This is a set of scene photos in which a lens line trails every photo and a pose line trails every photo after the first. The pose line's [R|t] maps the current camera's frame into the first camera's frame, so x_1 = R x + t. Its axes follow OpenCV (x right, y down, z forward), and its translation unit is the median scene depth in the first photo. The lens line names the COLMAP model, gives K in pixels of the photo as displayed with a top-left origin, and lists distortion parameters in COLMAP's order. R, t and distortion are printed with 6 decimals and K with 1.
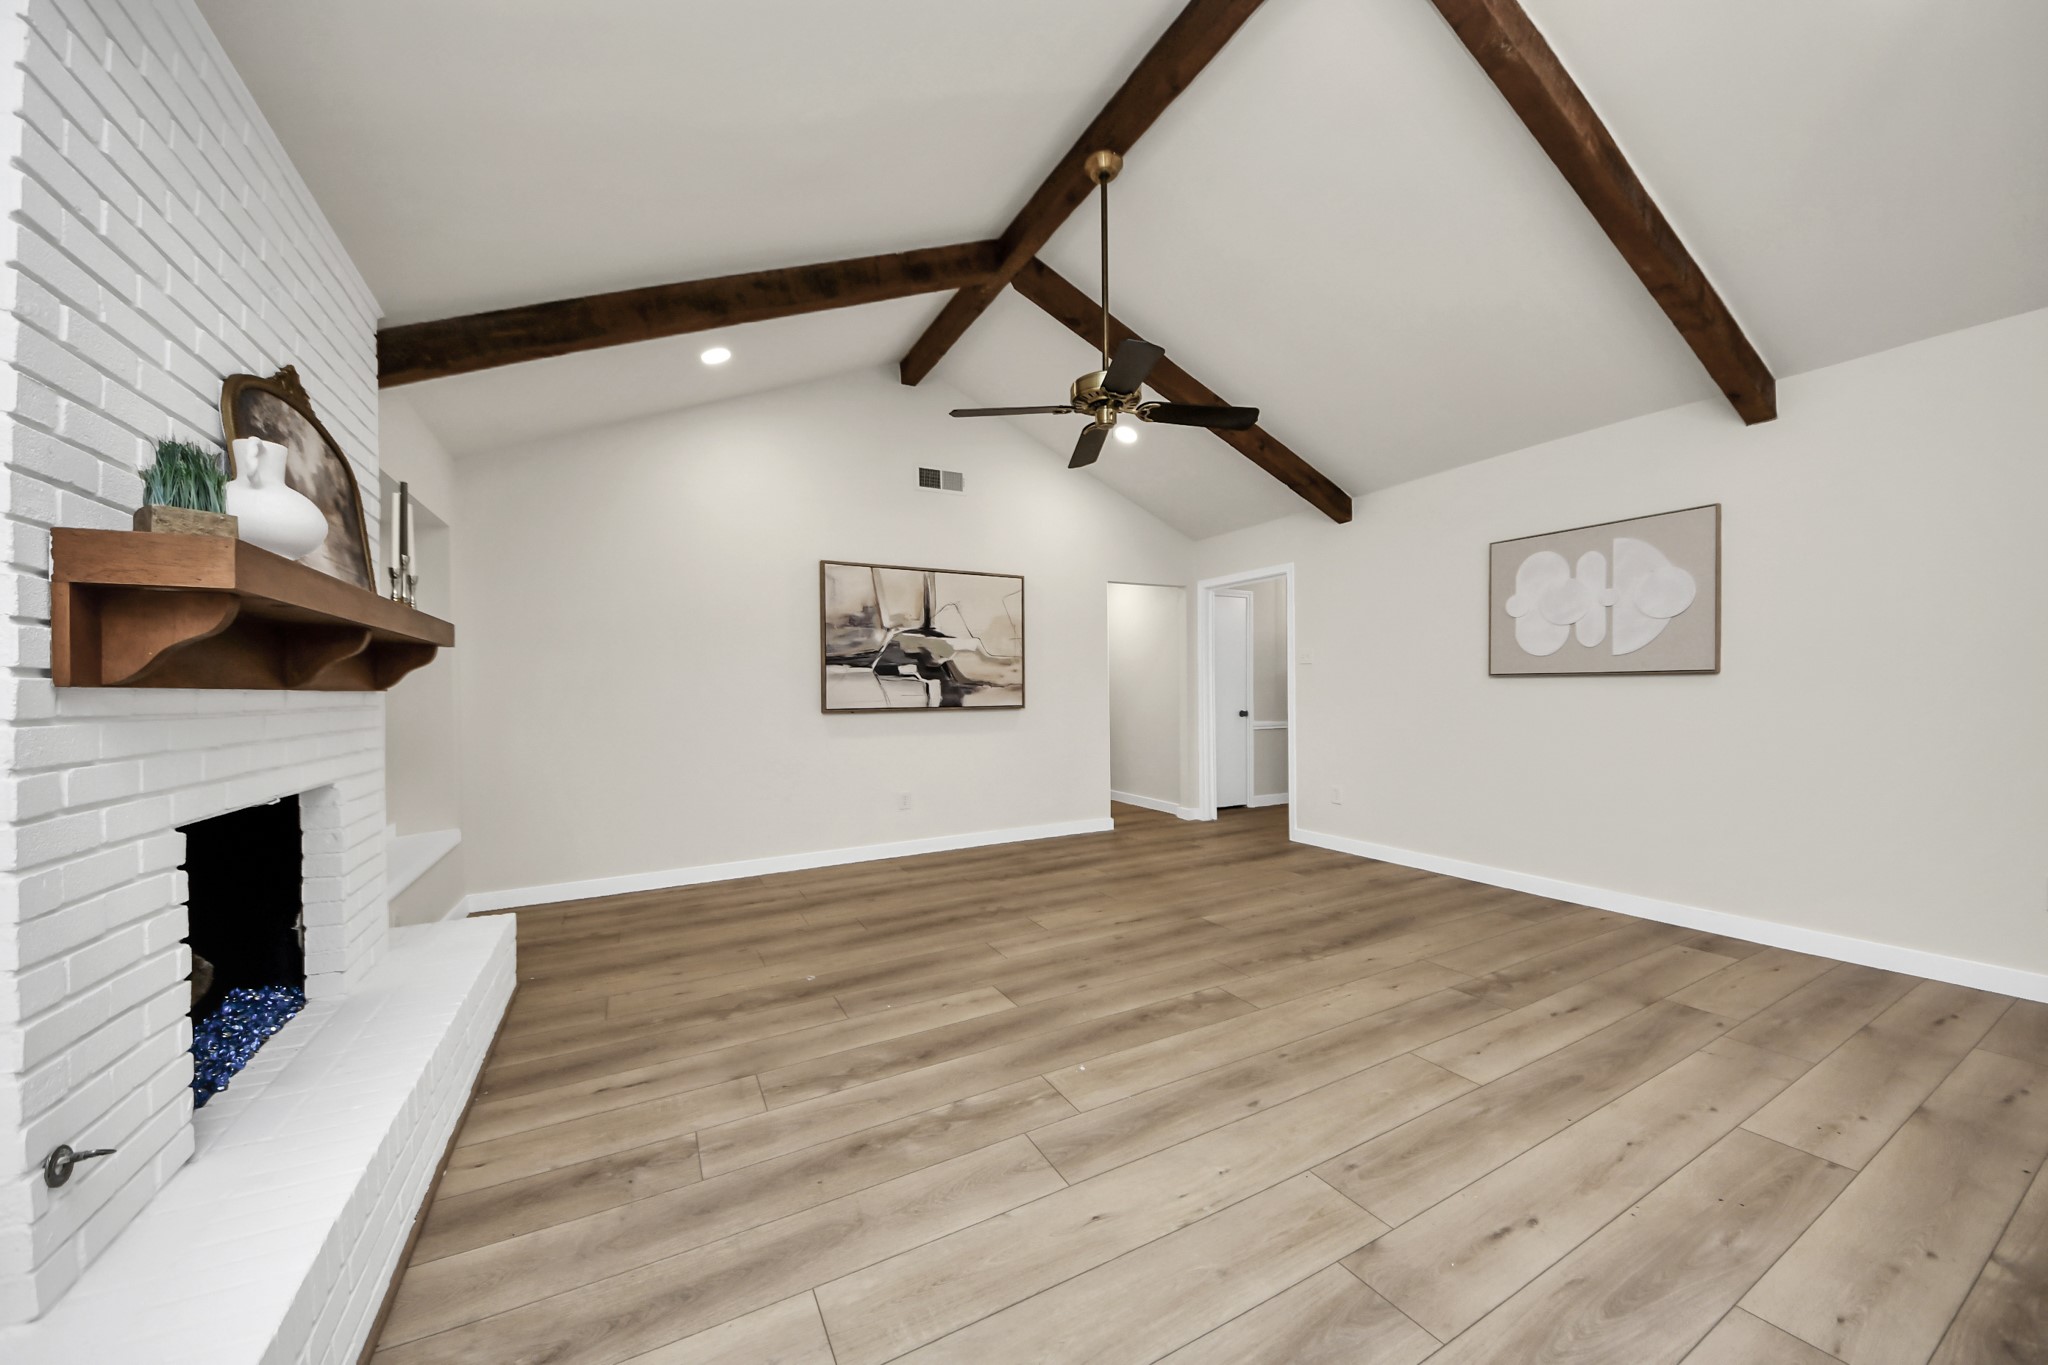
lens RADIAL K [[720.9, 0, 1040.6], [0, 720.9, 695.7], [0, 0, 1]] dist [0.024472, -0.014668]
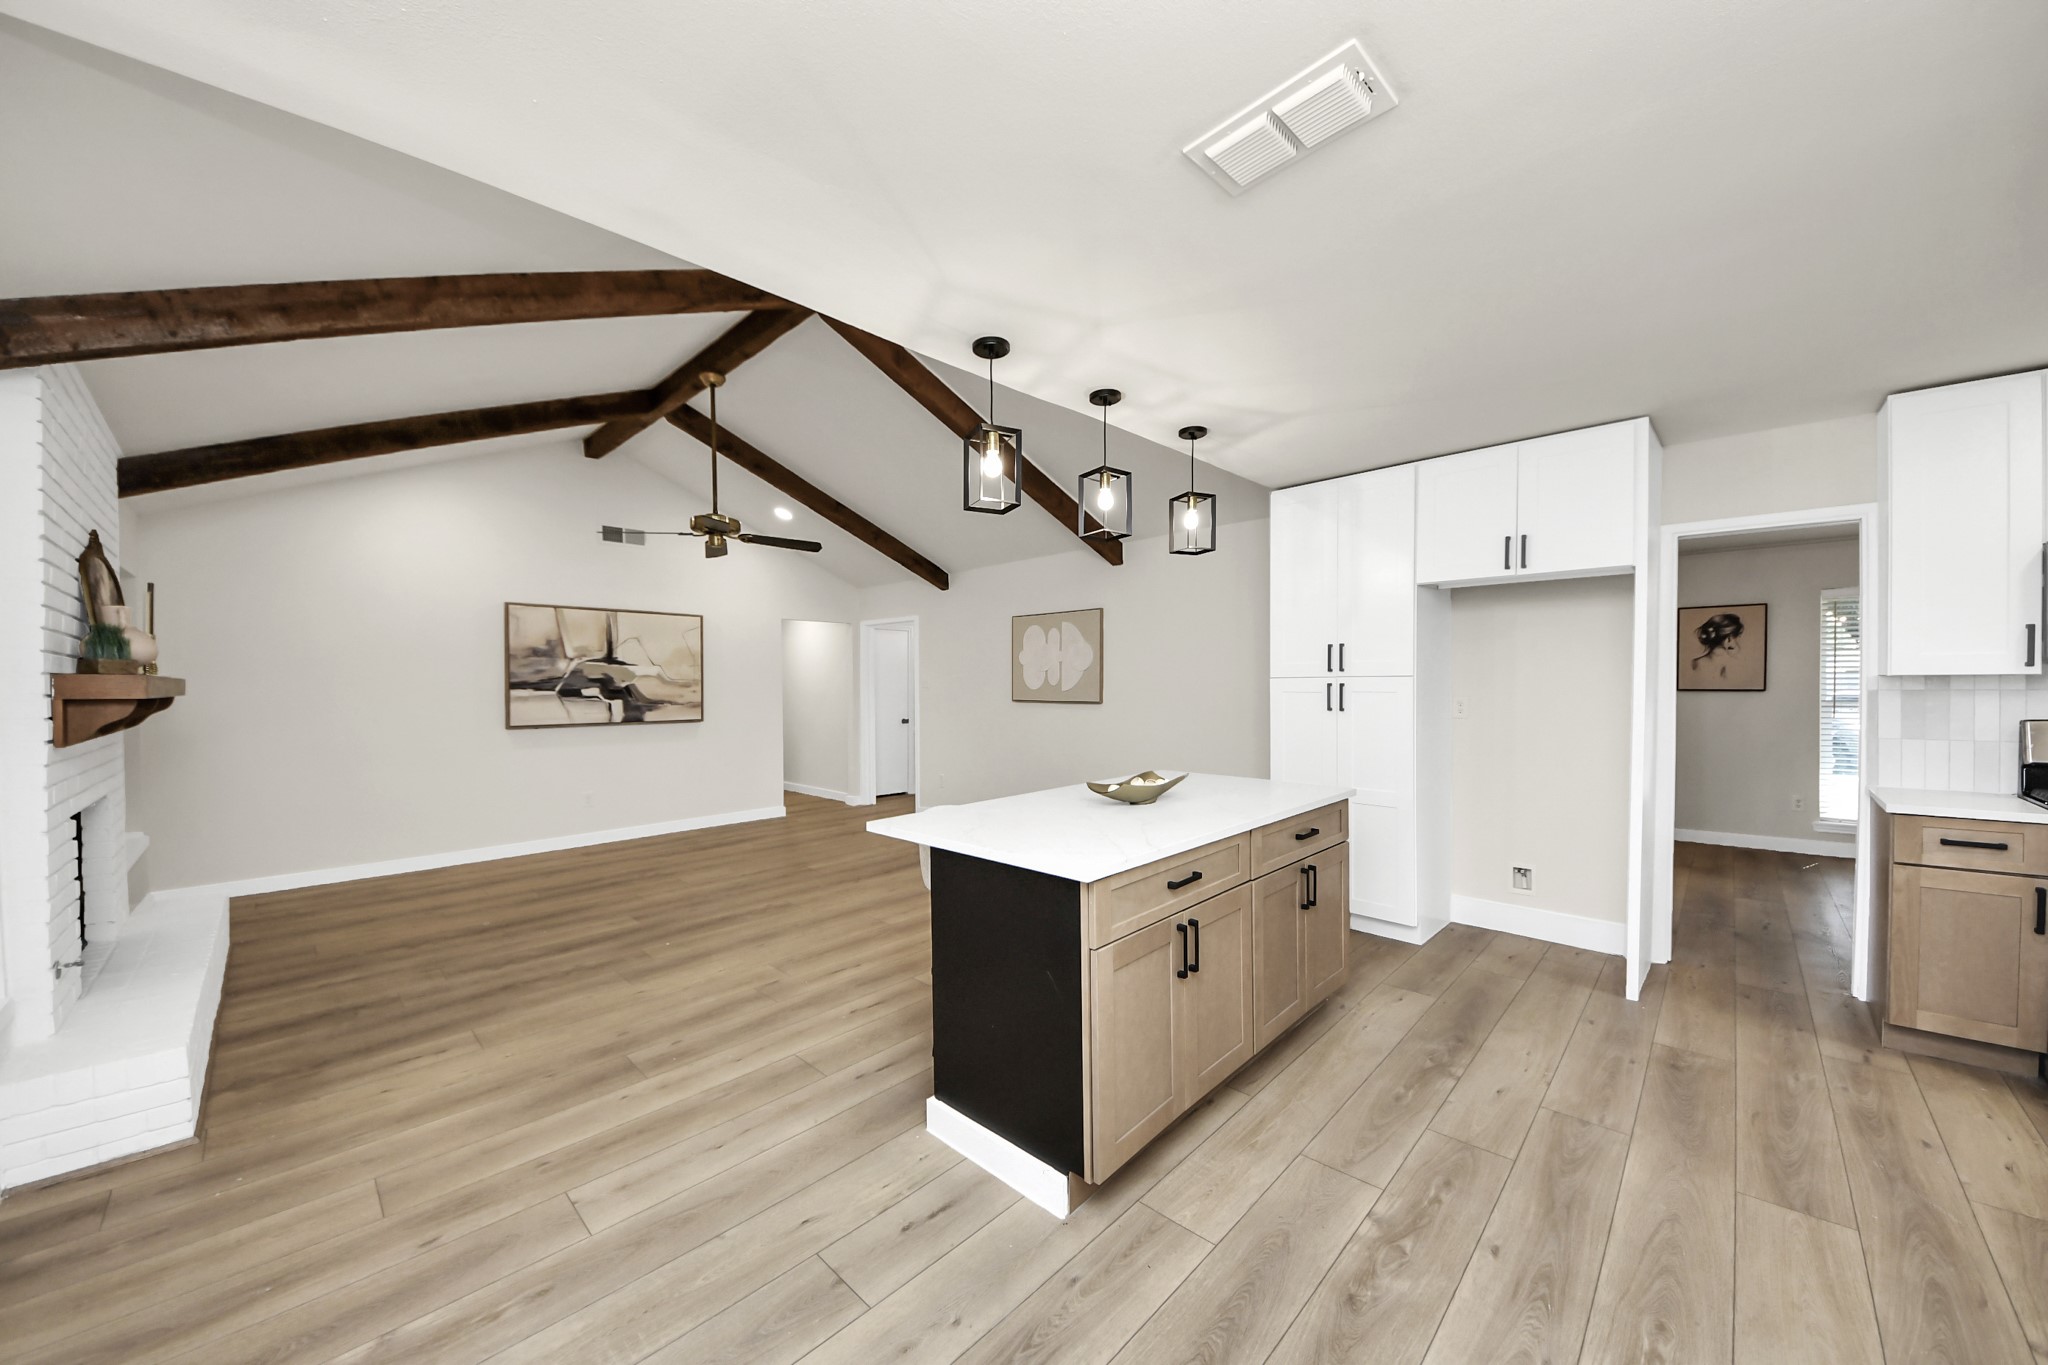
lens RADIAL K [[720.9, 0, 1040.6], [0, 720.9, 695.7], [0, 0, 1]] dist [0.024472, -0.014668]
pose [[0.951064, 0.000342, 0.308994, 0.160280], [-0.001840, 0.999988, 0.004559, -0.037515], [-0.308989, -0.004904, 0.951053, -0.400794]]
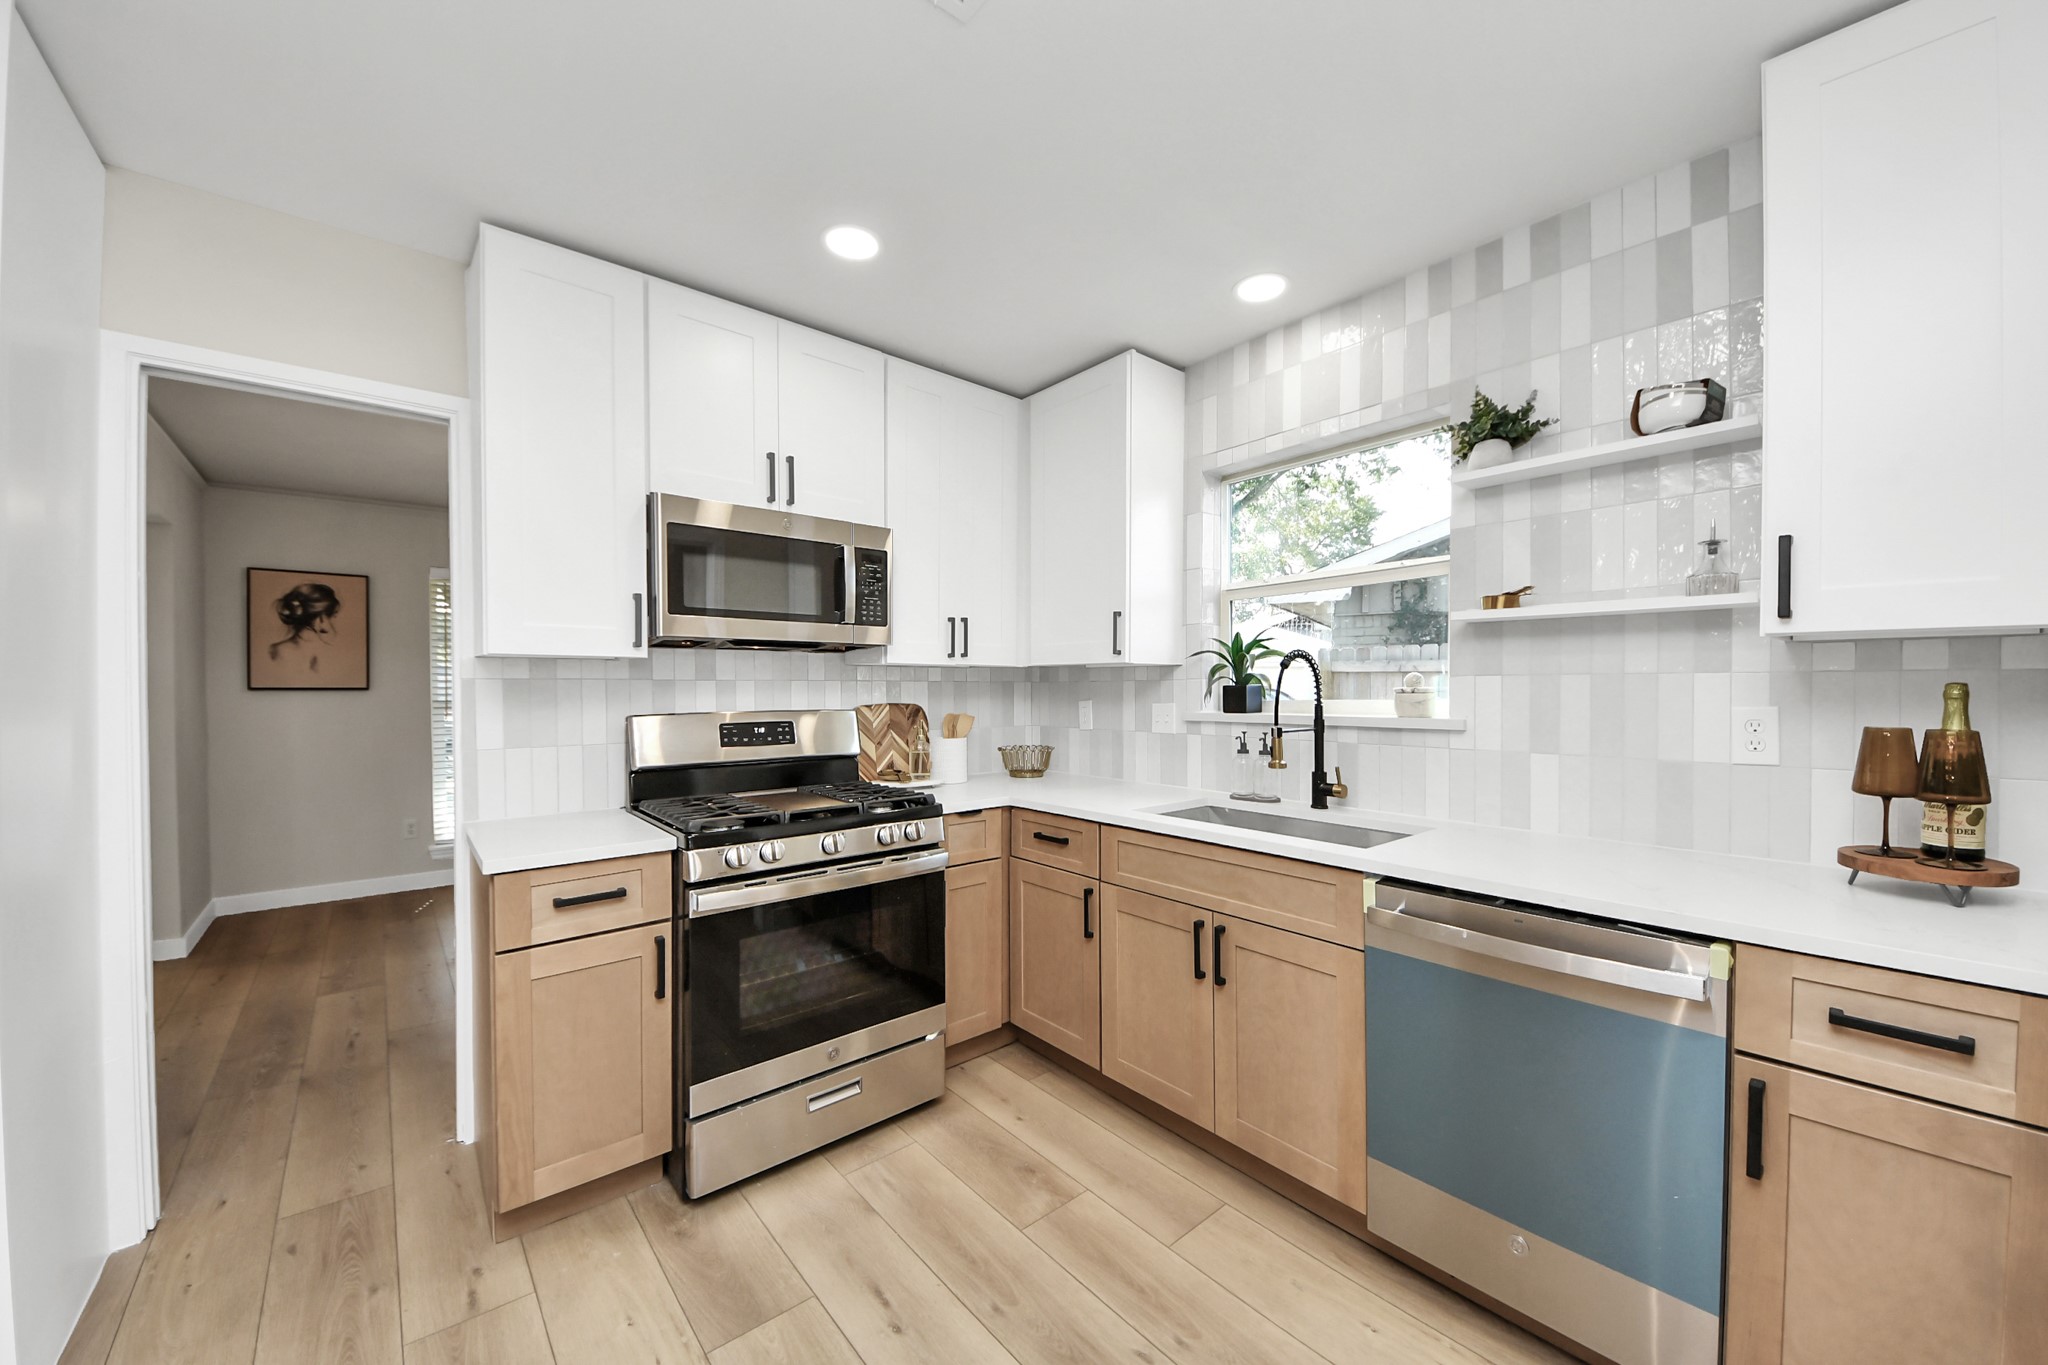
lens RADIAL K [[758.1, 0, 1053.0], [0, 758.1, 697.4], [0, 0, 1]] dist [0.000353, -0.008581]
pose [[-0.227458, -0.004525, 0.973777, 0.509698], [0.011162, 0.999911, 0.007254, -0.030130], [-0.973724, 0.012519, -0.227388, -0.266899]]
